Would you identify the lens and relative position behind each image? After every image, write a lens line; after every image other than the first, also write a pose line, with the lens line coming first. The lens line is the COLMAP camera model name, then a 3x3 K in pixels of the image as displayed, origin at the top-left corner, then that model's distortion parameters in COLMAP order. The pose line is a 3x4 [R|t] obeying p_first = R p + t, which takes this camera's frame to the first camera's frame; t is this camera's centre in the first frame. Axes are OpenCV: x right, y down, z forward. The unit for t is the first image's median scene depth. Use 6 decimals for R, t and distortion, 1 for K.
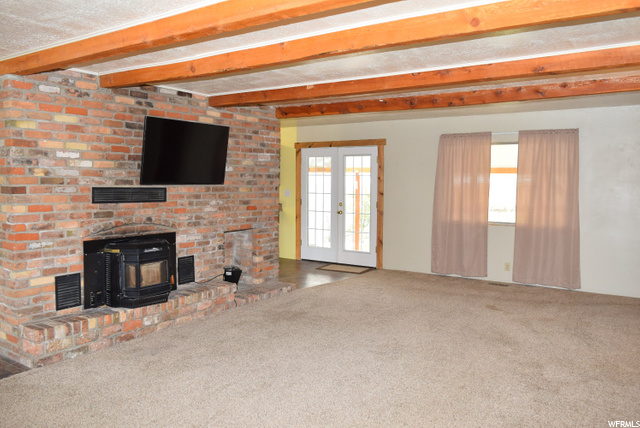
lens RADIAL K [[497.1, 0, 320.0], [0, 497.1, 214.0], [0, 0, 1]] dist [-0.009511, 0.003594]
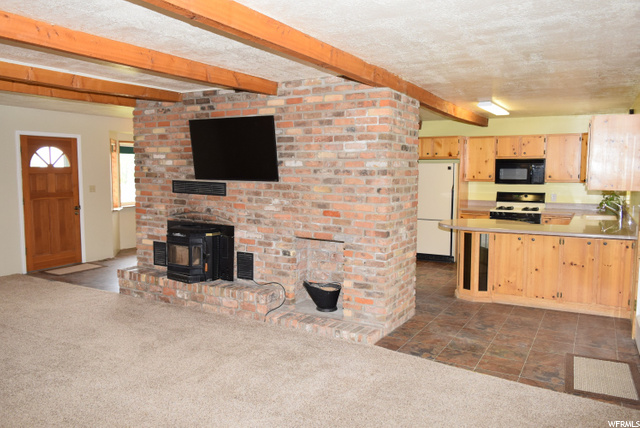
lens RADIAL K [[497.1, 0, 320.0], [0, 497.1, 214.0], [0, 0, 1]] dist [-0.009511, 0.003594]
pose [[0.062170, 0.083586, -0.994559, 0.747434], [-0.079844, 0.993710, 0.078524, -0.084171], [0.994867, 0.074528, 0.068452, 1.104491]]
